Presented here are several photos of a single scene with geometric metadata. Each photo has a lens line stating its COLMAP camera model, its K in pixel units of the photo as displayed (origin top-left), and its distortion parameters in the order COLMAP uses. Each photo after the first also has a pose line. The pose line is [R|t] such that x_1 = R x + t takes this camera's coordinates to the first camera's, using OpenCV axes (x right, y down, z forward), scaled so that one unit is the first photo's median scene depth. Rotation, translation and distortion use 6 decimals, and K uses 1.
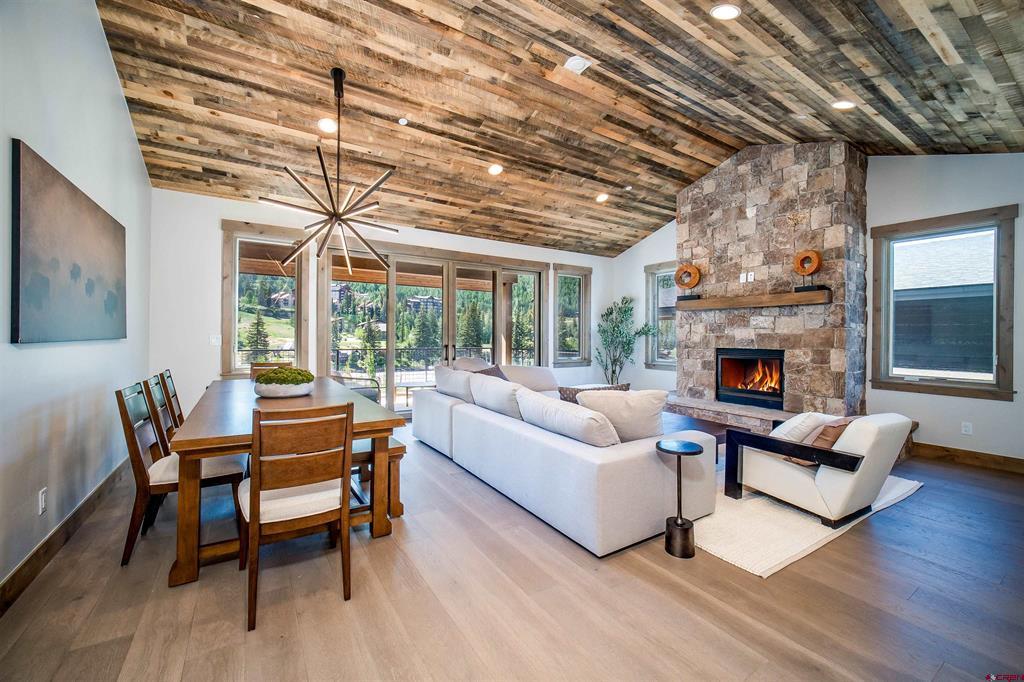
lens RADIAL K [[429.7, 0, 512.7], [0, 429.7, 336.6], [0, 0, 1]] dist [-0.009956, -0.000198]
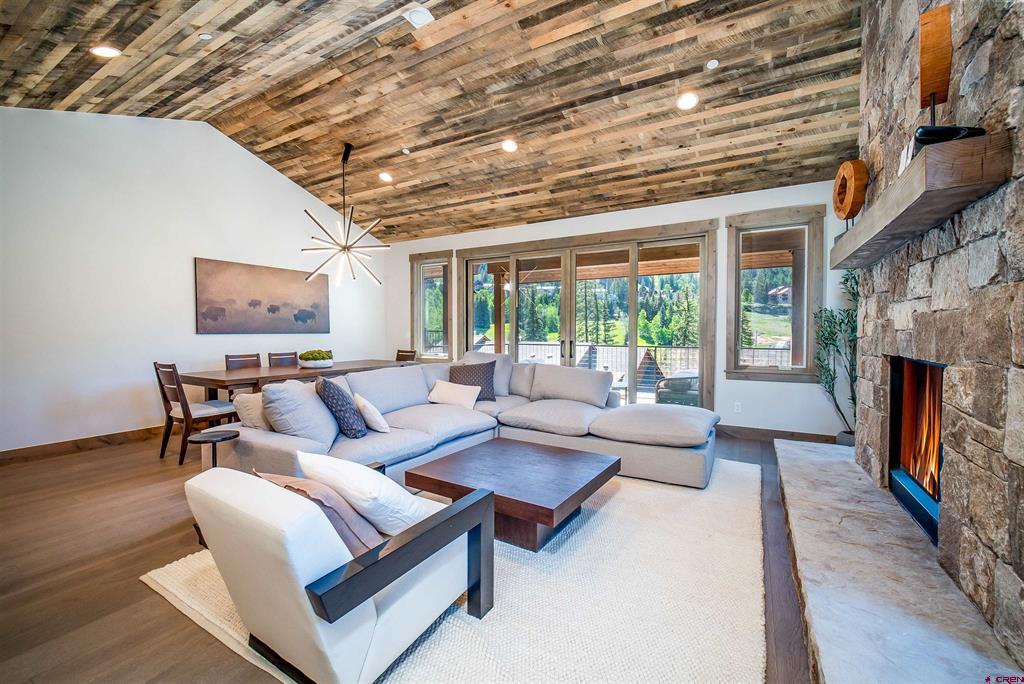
lens RADIAL K [[429.7, 0, 484.8], [0, 429.7, 344.0], [0, 0, 1]] dist [-0.009956, -0.000198]
pose [[0.422529, 0.015562, -0.906216, 0.714426], [0.003677, 0.999815, 0.018884, 0.010987], [0.906342, -0.011312, 0.422394, 0.528205]]
